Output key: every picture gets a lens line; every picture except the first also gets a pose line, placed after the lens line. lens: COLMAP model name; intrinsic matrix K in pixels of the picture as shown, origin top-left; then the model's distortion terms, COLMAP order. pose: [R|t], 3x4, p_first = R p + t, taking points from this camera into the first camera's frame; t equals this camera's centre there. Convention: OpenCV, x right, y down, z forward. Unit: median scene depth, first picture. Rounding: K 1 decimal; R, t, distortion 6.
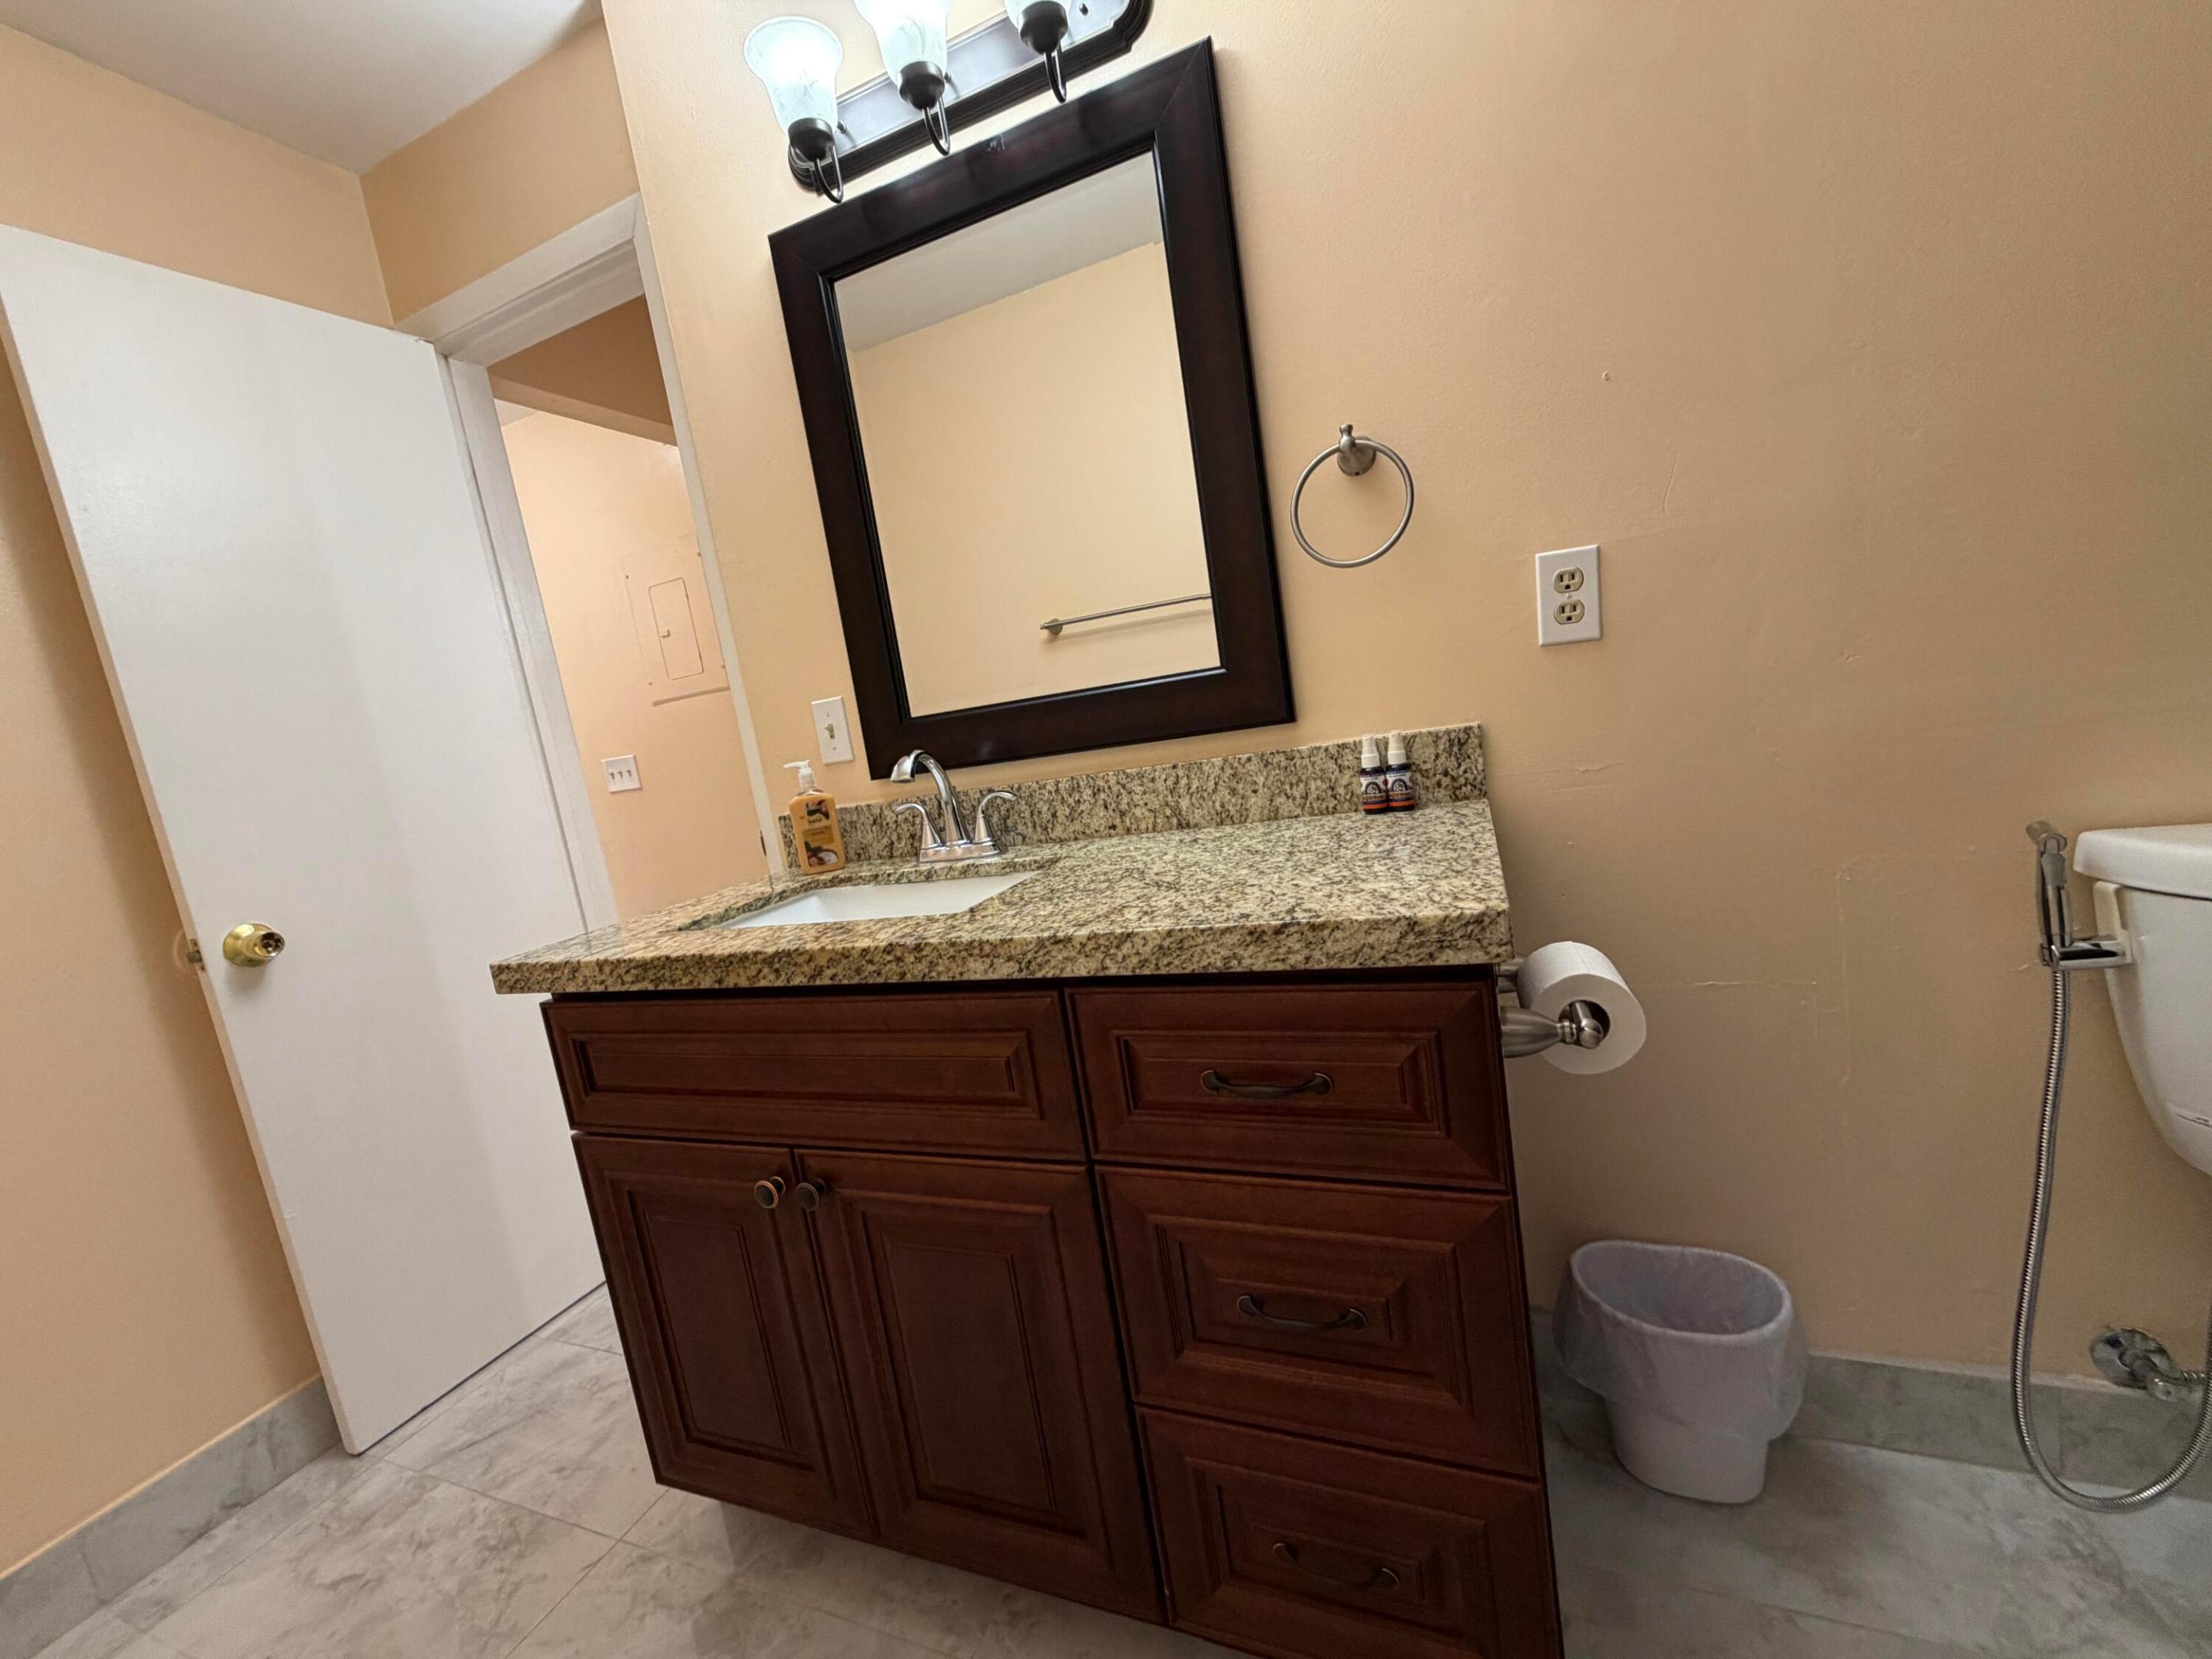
lens RADIAL K [[884.2, 0, 1100.7], [0, 884.2, 831.0], [0, 0, 1]] dist [0.001384, -0.000180]
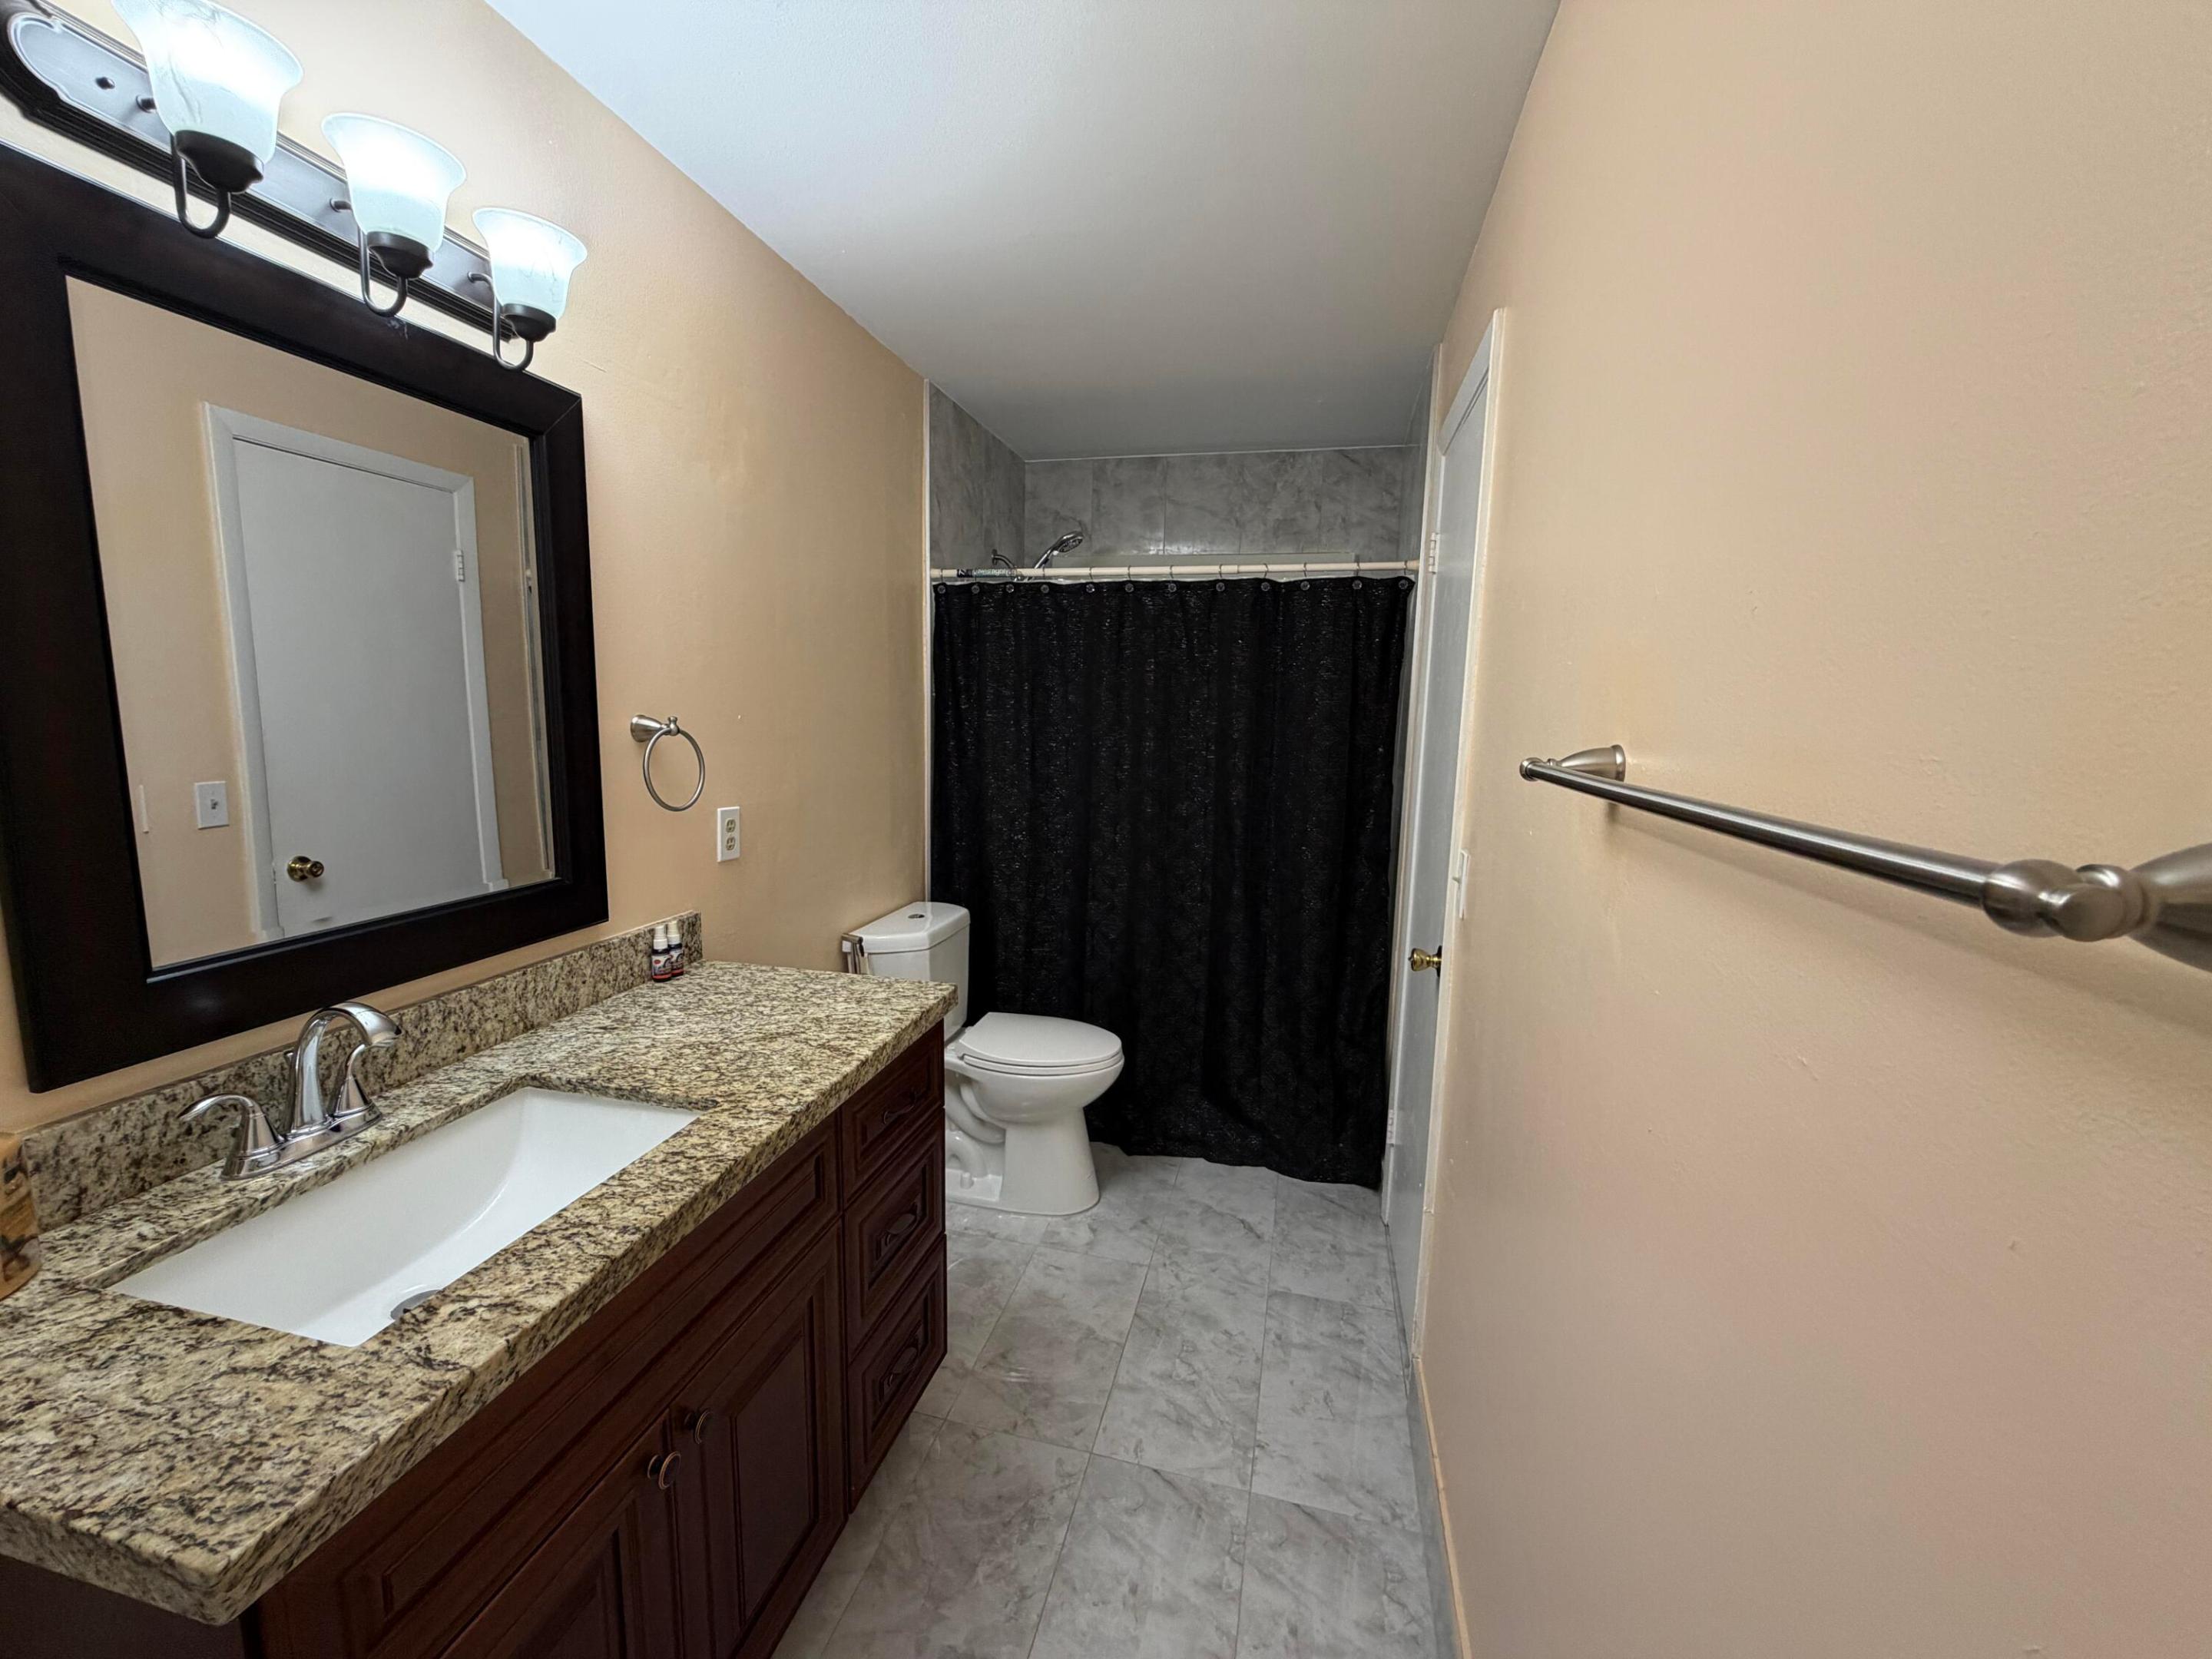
lens RADIAL K [[884.2, 0, 1090.7], [0, 884.2, 829.6], [0, 0, 1]] dist [0.001384, -0.000180]
pose [[-0.152908, 0.014429, 0.988135, -1.083231], [0.133426, 0.991040, 0.006175, -0.161737], [-0.979192, 0.132787, -0.153463, 0.486694]]
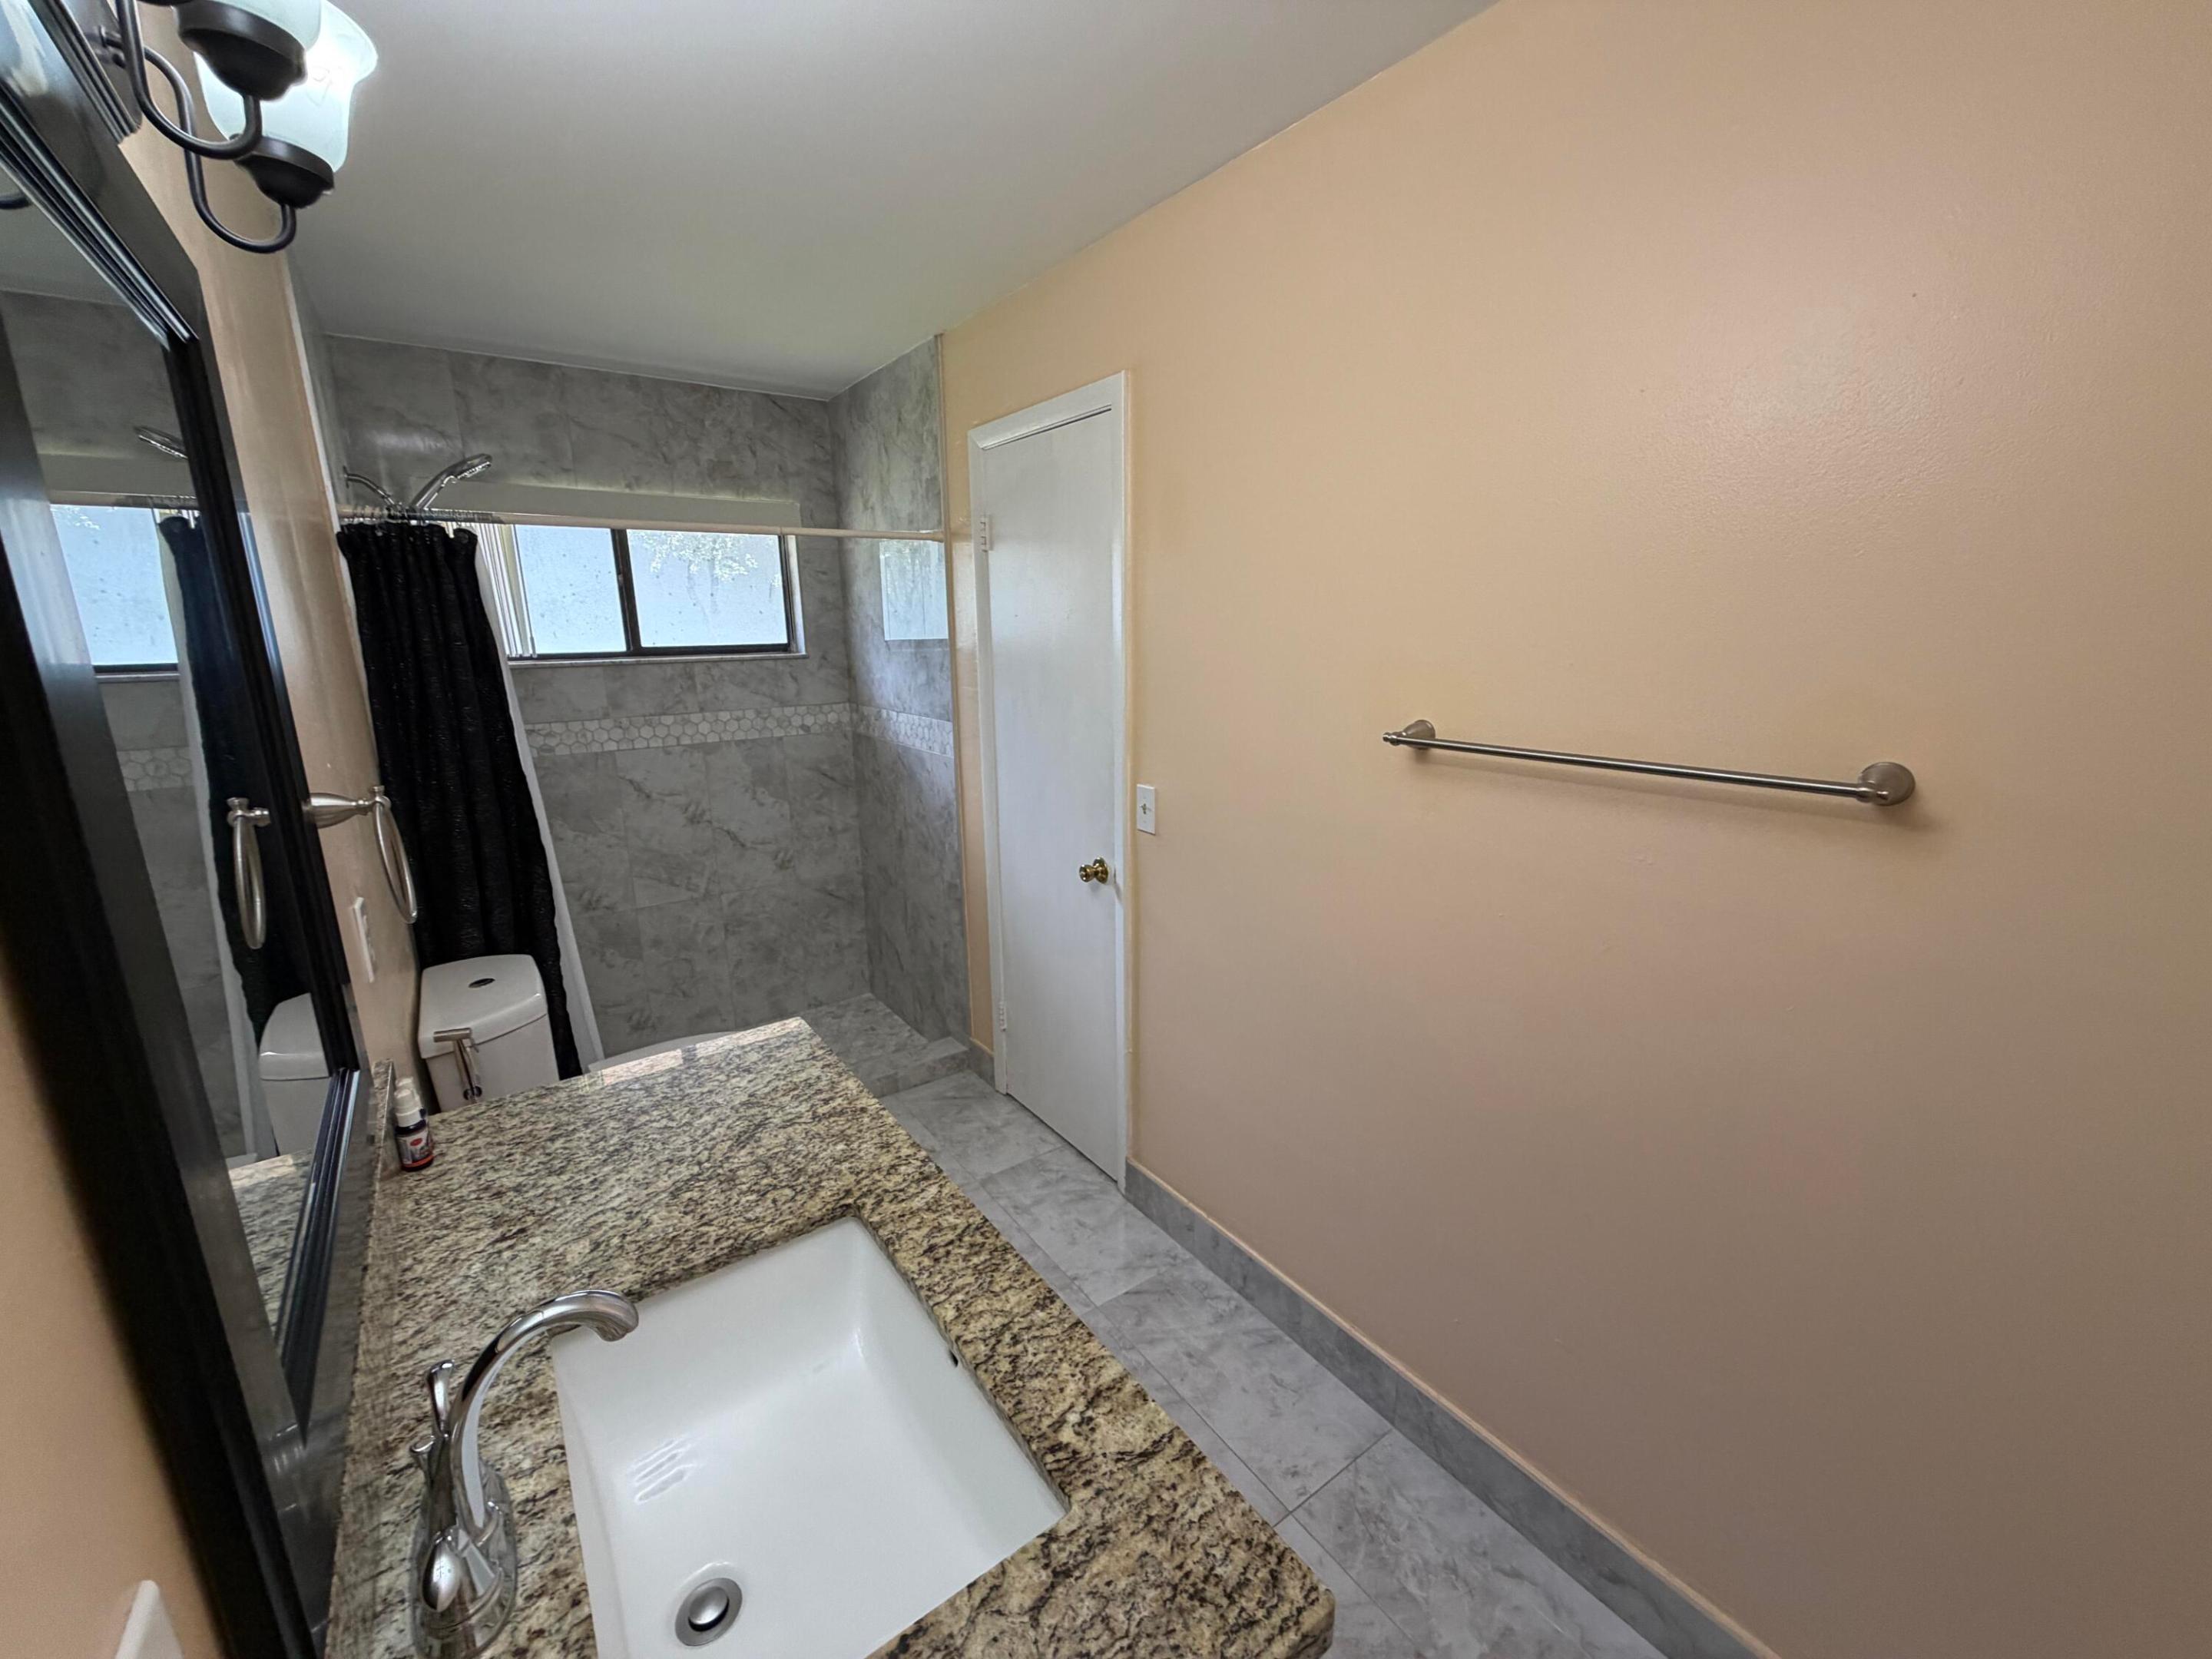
lens RADIAL K [[884.2, 0, 1095.5], [0, 884.2, 829.0], [0, 0, 1]] dist [0.001384, -0.000180]
pose [[-0.837801, 0.042410, 0.544325, -0.775573], [0.214021, 0.942697, 0.255963, -0.418705], [-0.502279, 0.330943, -0.798870, 1.184523]]
